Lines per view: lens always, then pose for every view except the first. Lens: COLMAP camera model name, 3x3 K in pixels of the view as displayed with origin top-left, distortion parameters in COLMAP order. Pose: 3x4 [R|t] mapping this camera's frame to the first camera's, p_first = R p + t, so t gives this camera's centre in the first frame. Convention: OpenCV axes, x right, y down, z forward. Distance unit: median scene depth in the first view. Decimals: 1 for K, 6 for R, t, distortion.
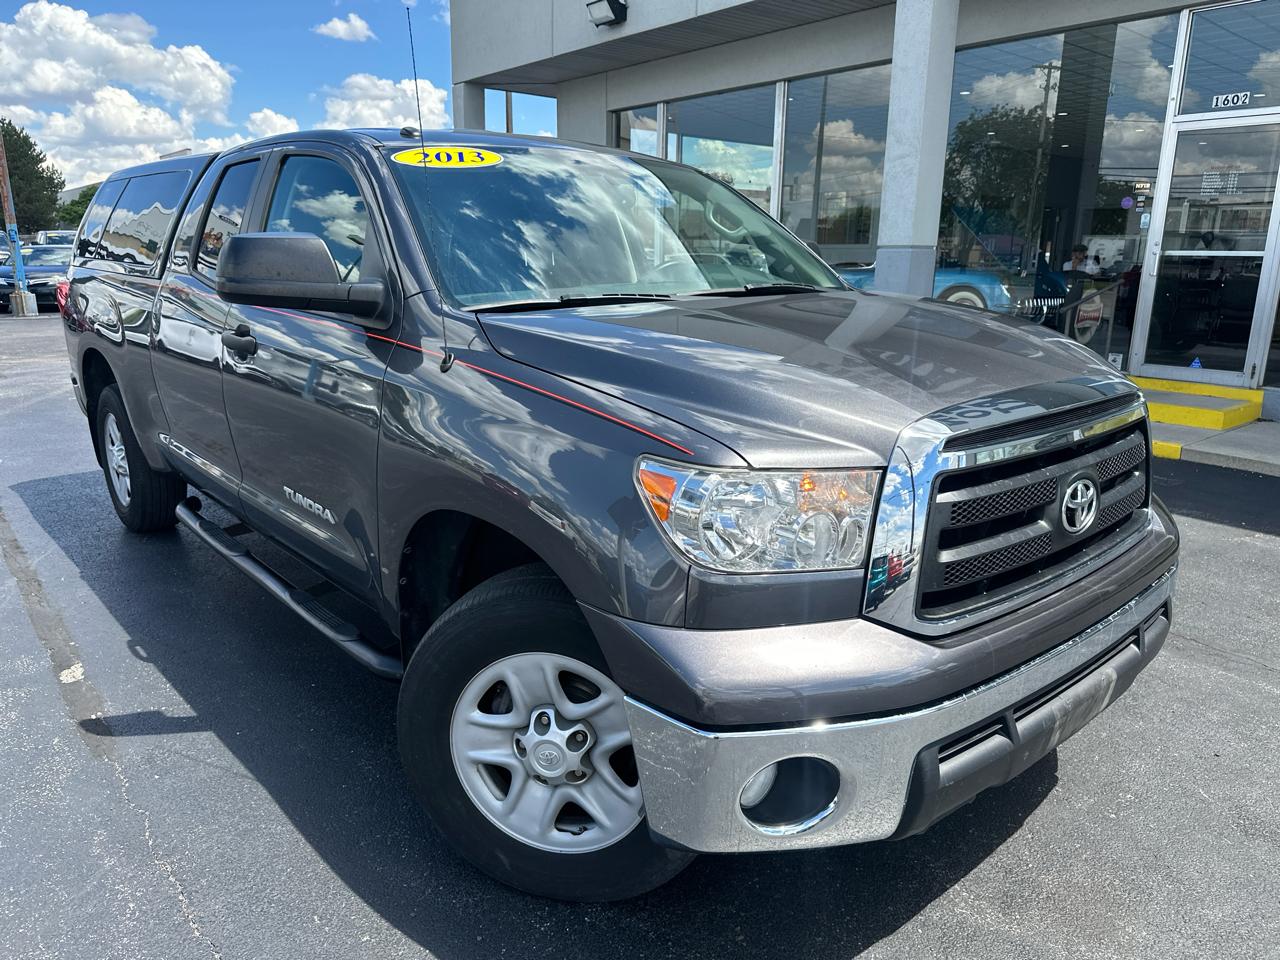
lens RADIAL K [[915.3, 0, 634.2], [0, 915.3, 481.3], [0, 0, 1]] dist [-0.006180, -0.001890]
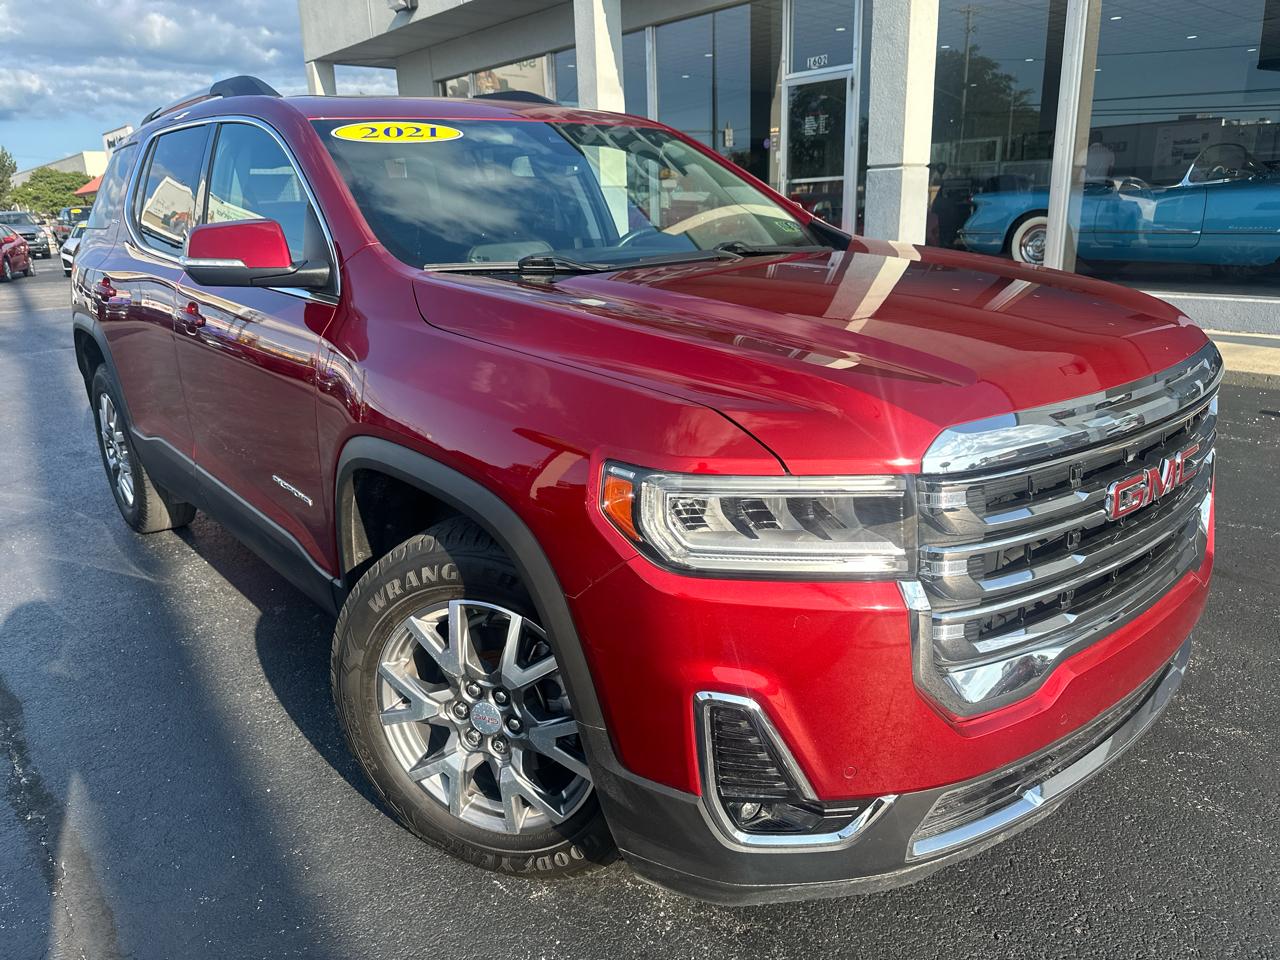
lens RADIAL K [[918.9, 0, 633.9], [0, 918.9, 481.6], [0, 0, 1]] dist [-0.008518, -0.004612]
pose [[0.998782, -0.048225, 0.010397, 0.302958], [0.047742, 0.997951, 0.042586, 0.105906], [-0.012430, -0.042037, 0.999039, -0.307456]]
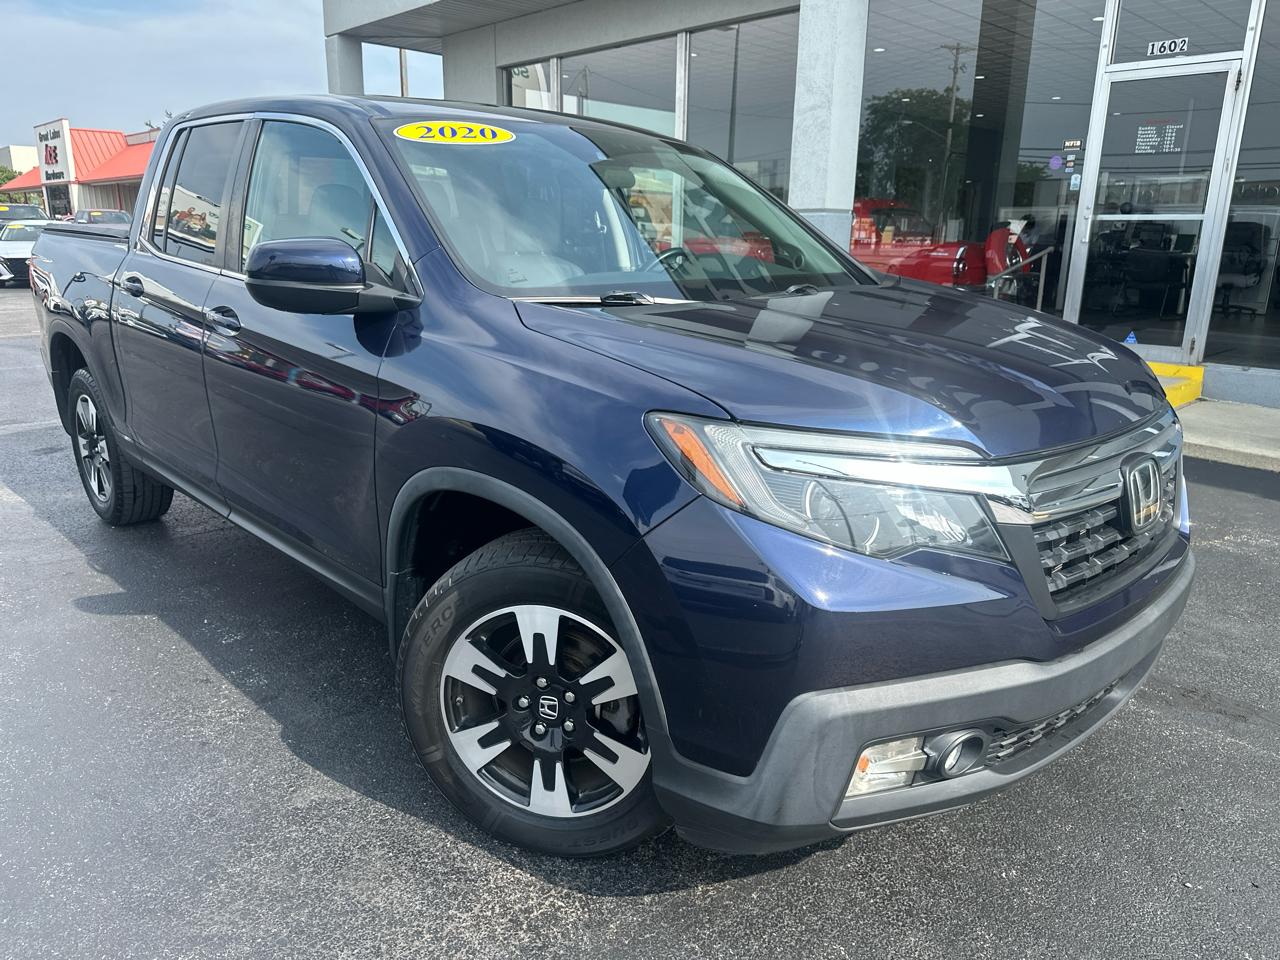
lens RADIAL K [[915.3, 0, 634.2], [0, 915.3, 481.3], [0, 0, 1]] dist [-0.006180, -0.001890]
pose [[0.996327, -0.020774, 0.083075, 0.036148], [0.019190, 0.999619, 0.019817, -0.012454], [-0.083455, -0.018150, 0.996346, 0.115873]]
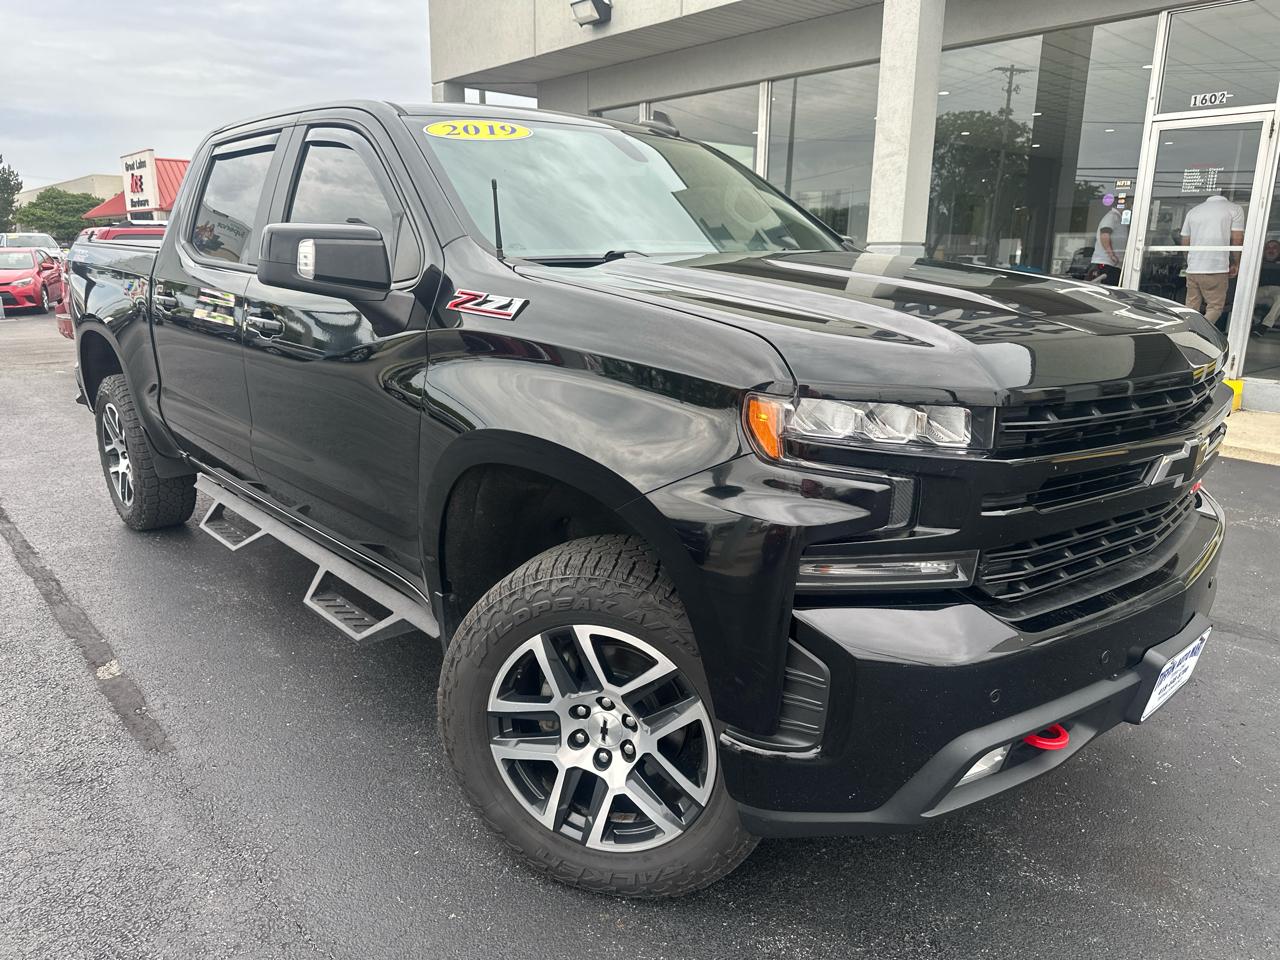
lens RADIAL K [[915.3, 0, 634.2], [0, 915.3, 481.3], [0, 0, 1]] dist [-0.006180, -0.001890]
pose [[0.999370, -0.012359, 0.033263, -0.028811], [0.012395, 0.999923, -0.000888, 0.005001], [-0.033249, 0.001300, 0.999446, -0.005601]]
